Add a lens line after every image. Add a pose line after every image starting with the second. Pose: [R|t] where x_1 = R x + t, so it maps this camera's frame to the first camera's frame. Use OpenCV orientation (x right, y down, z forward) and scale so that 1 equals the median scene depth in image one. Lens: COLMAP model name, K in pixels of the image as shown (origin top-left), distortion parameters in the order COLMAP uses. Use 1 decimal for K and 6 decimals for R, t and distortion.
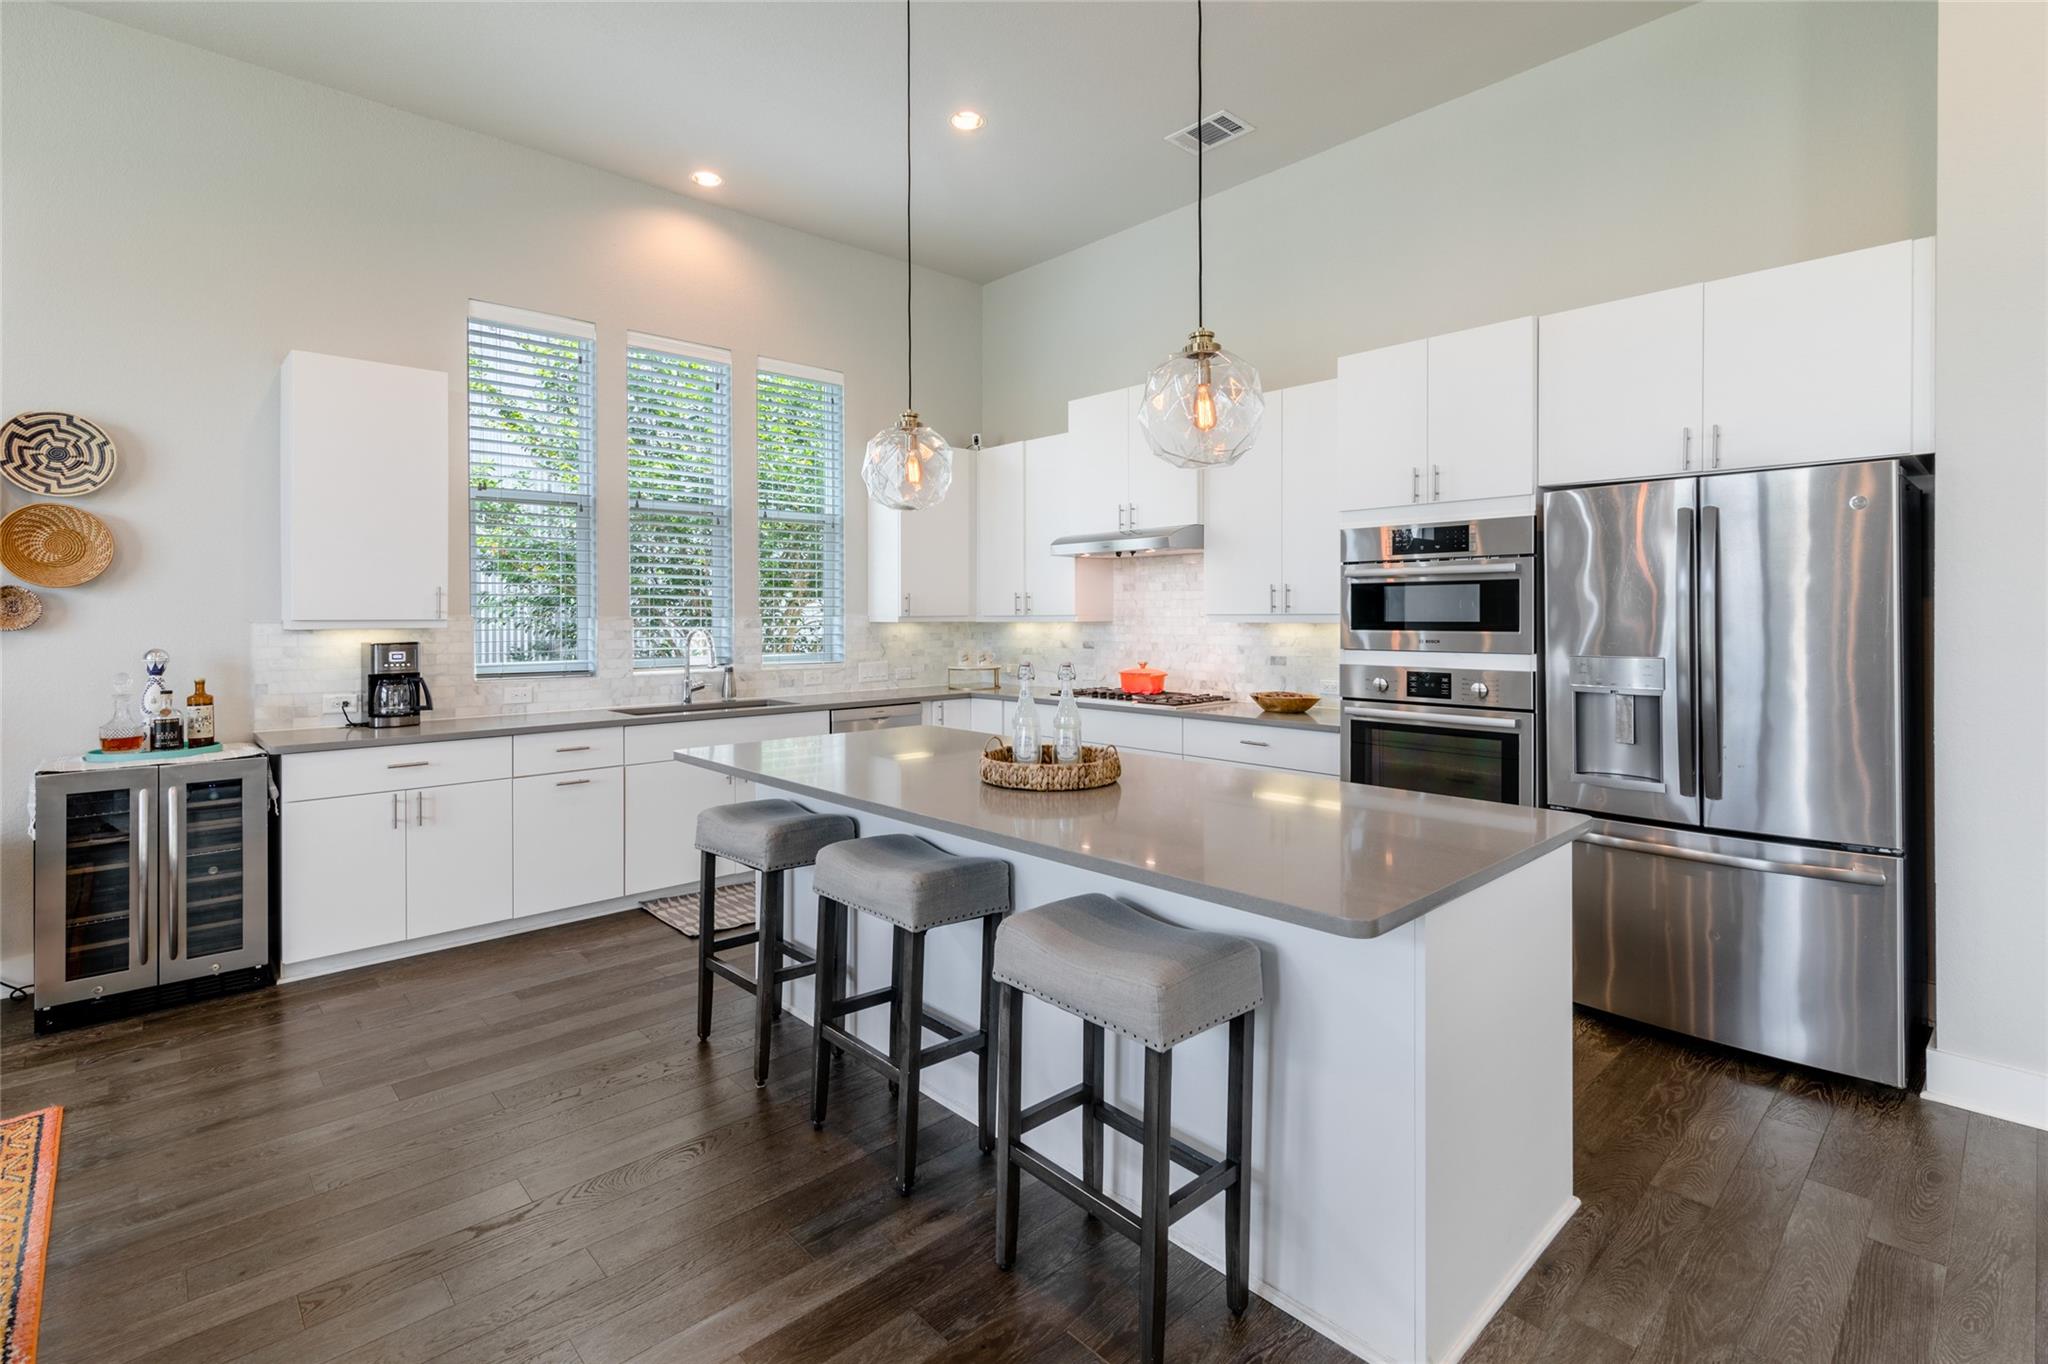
lens RADIAL K [[956.5, 0, 1059.0], [0, 956.5, 610.5], [0, 0, 1]] dist [0.005547, -0.000136]
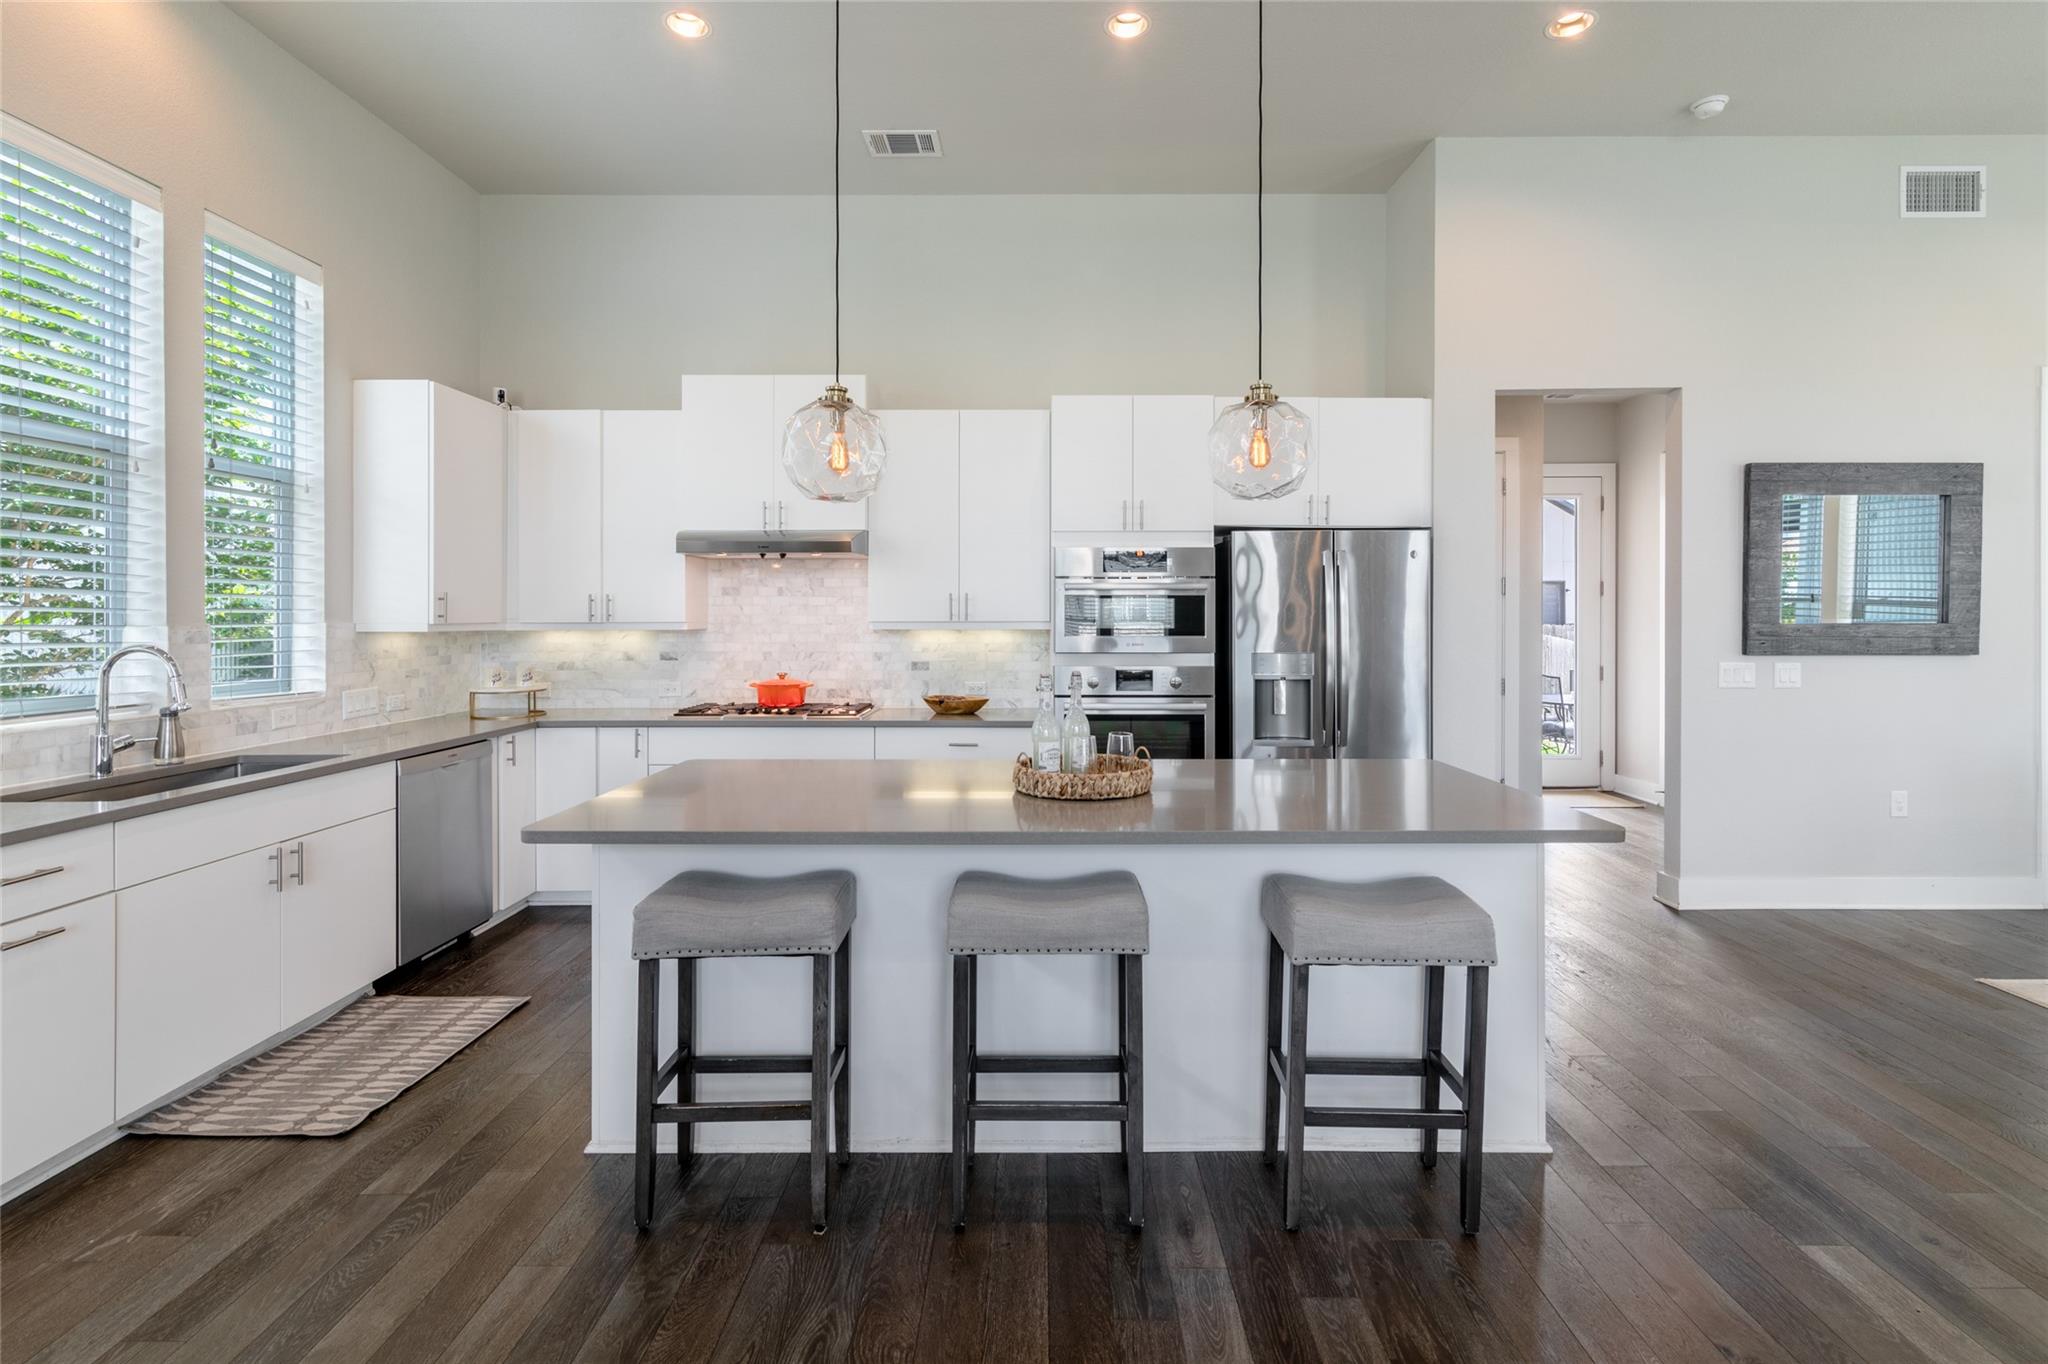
lens RADIAL K [[956.5, 0, 1032.5], [0, 956.5, 608.8], [0, 0, 1]] dist [0.005547, -0.000136]
pose [[0.694192, 0.008469, 0.719740, -0.433051], [-0.005044, 0.999963, -0.006901, -0.003028], [-0.719772, 0.001160, 0.694210, 0.190245]]
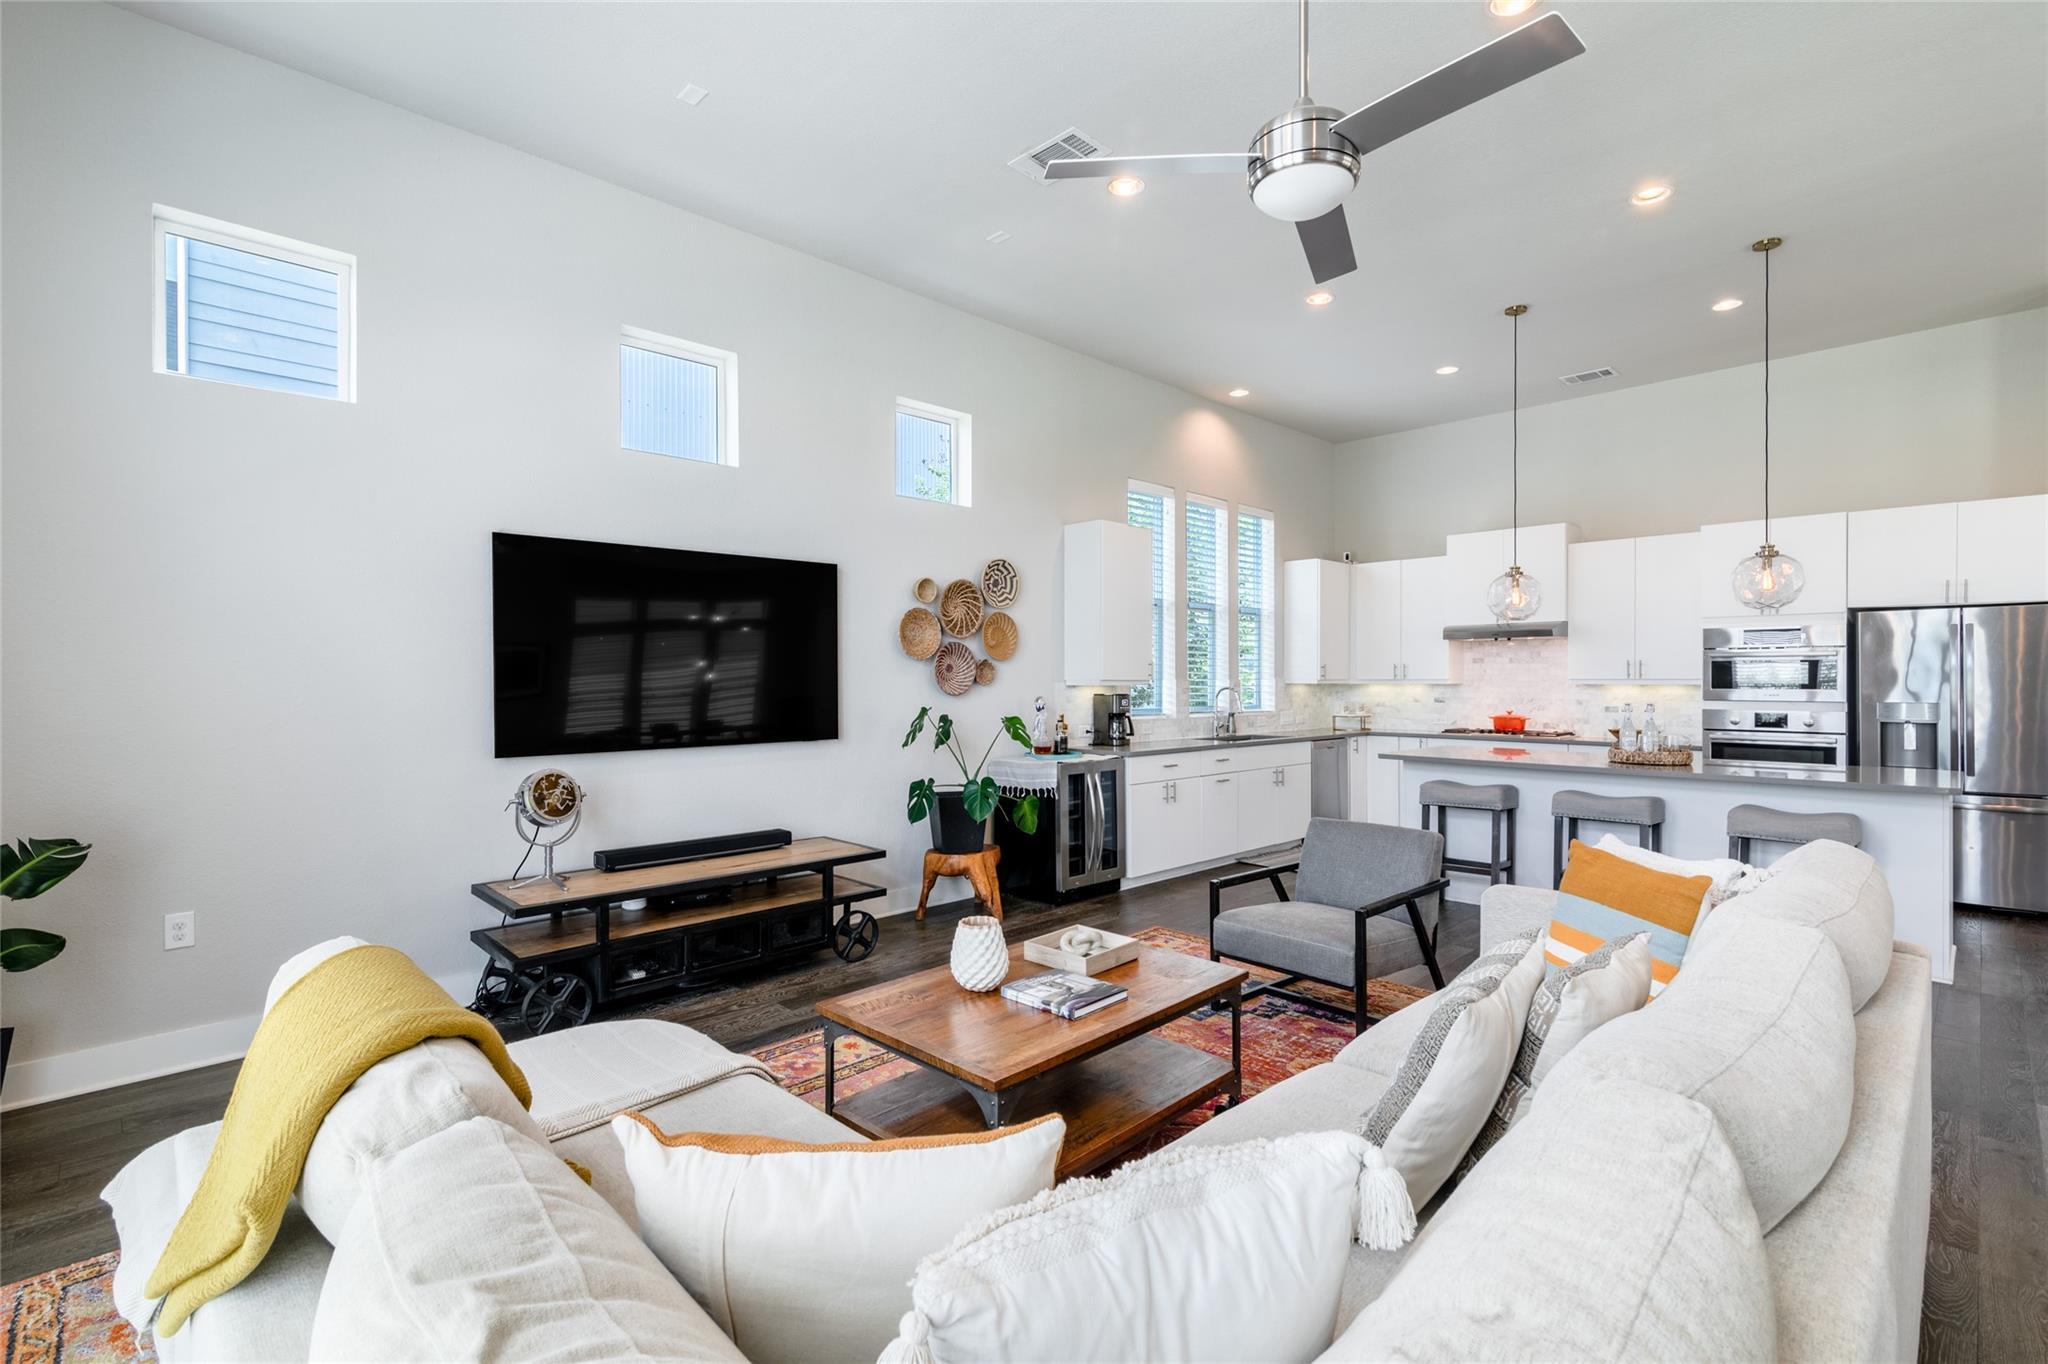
lens RADIAL K [[956.5, 0, 1029.5], [0, 956.5, 672.0], [0, 0, 1]] dist [0.005547, -0.000136]
pose [[0.999695, 0.005272, 0.024126, -0.745606], [-0.005175, 0.999978, -0.004099, 0.003336], [-0.024148, 0.003973, 0.999701, -0.524215]]
